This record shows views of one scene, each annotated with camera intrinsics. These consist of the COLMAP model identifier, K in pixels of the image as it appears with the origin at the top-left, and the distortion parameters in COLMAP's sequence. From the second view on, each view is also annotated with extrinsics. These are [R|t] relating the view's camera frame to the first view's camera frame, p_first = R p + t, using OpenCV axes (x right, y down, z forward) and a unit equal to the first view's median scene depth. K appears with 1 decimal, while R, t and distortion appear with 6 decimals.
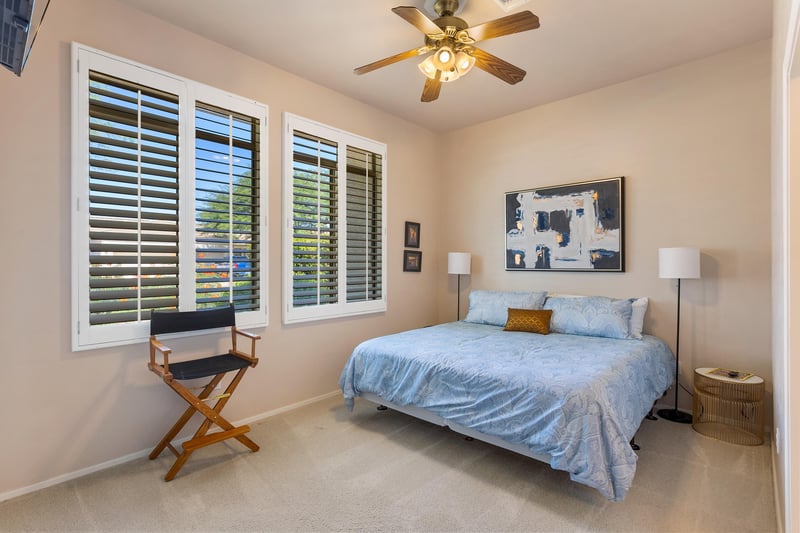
lens RADIAL K [[390.4, 0, 400.0], [0, 390.4, 266.5], [0, 0, 1]] dist [0.000812, -0.000117]
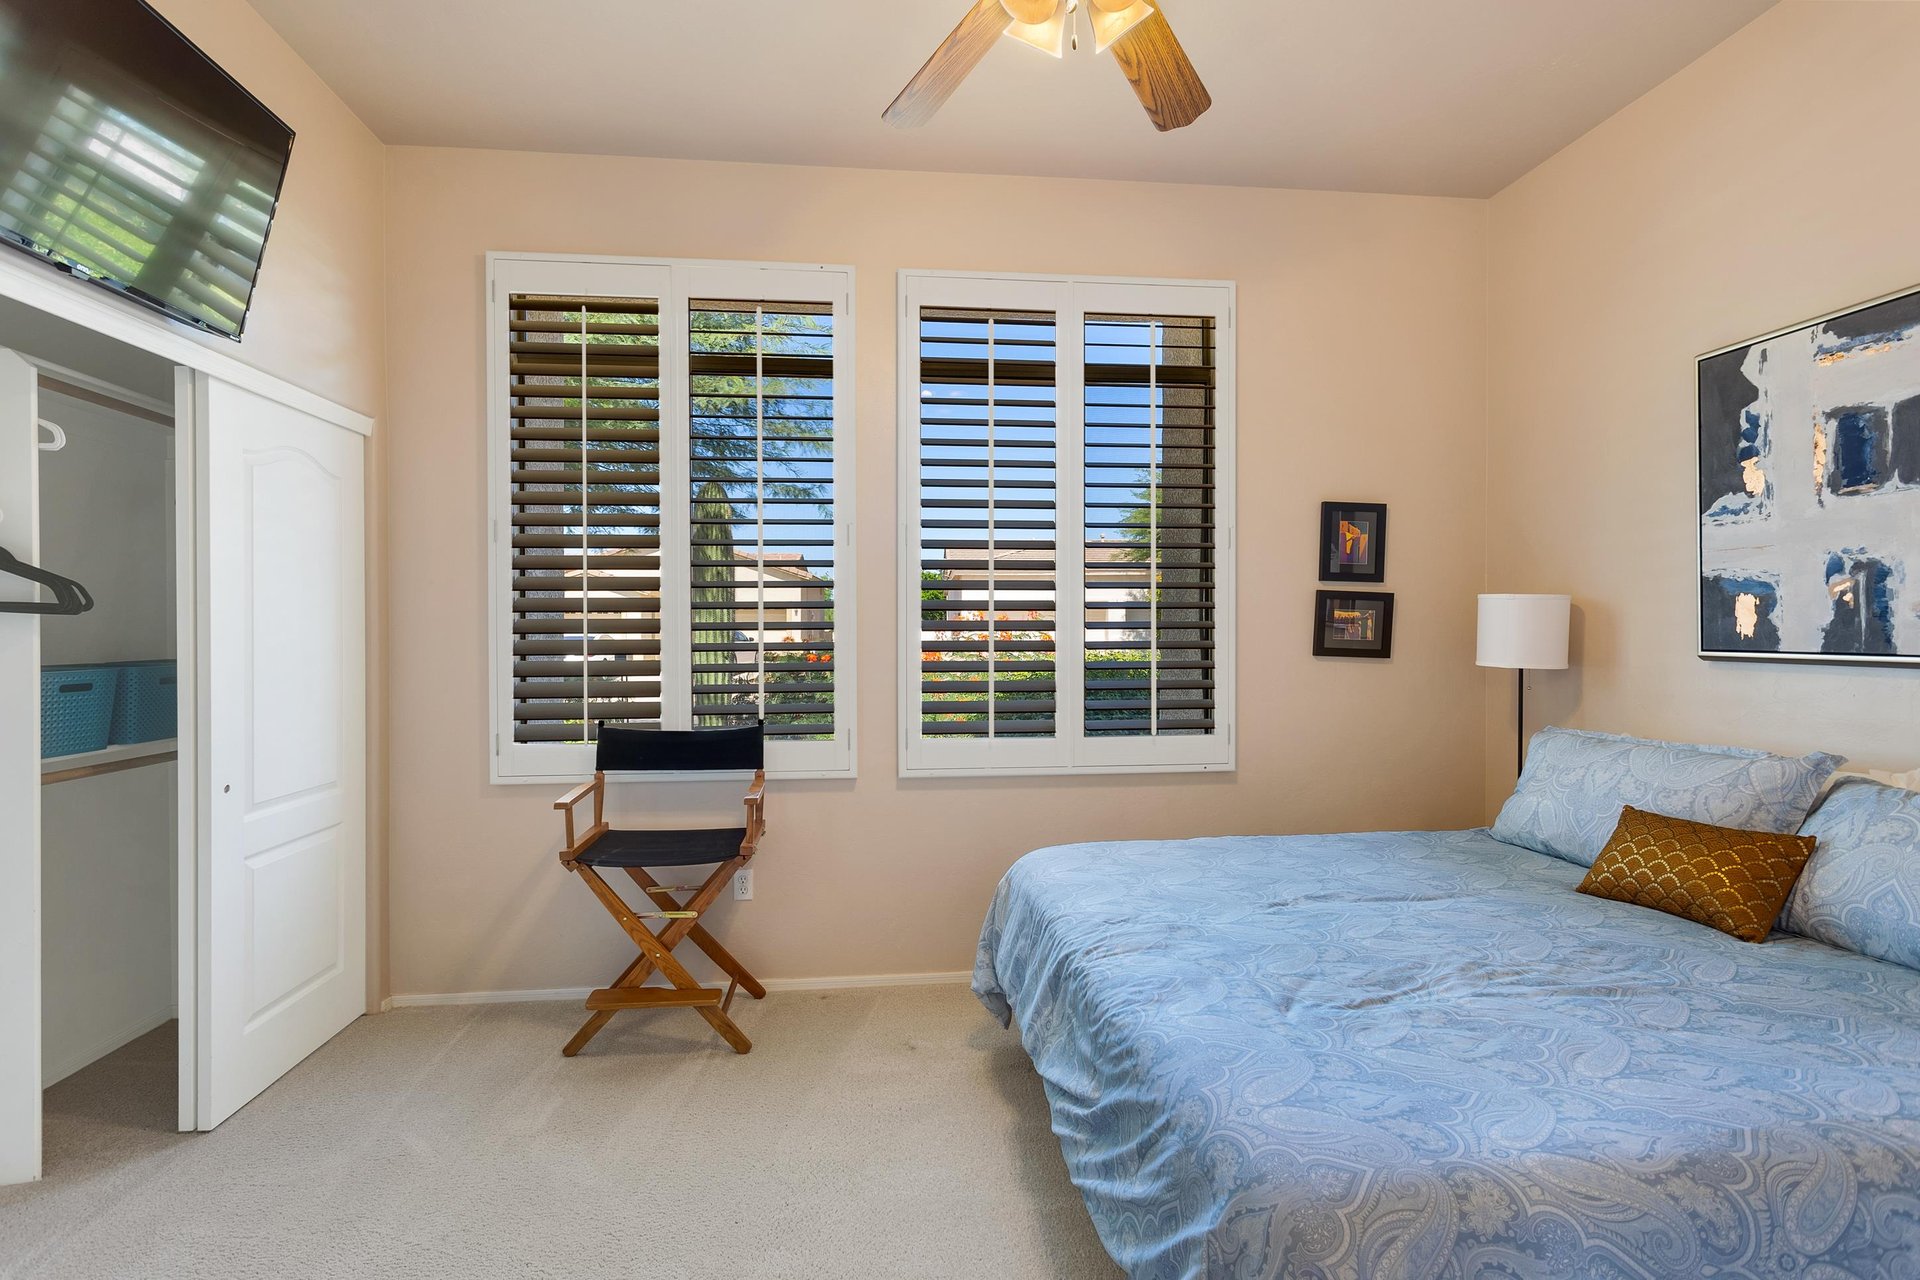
lens RADIAL K [[944.7, 0, 960.0], [0, 944.7, 640.0], [0, 0, 1]] dist [-0.002262, 0.000175]
pose [[0.744183, 0.007354, -0.667935, 0.365521], [-0.003112, 0.999967, 0.007542, -0.006172], [0.667969, -0.003534, 0.744181, 0.247685]]
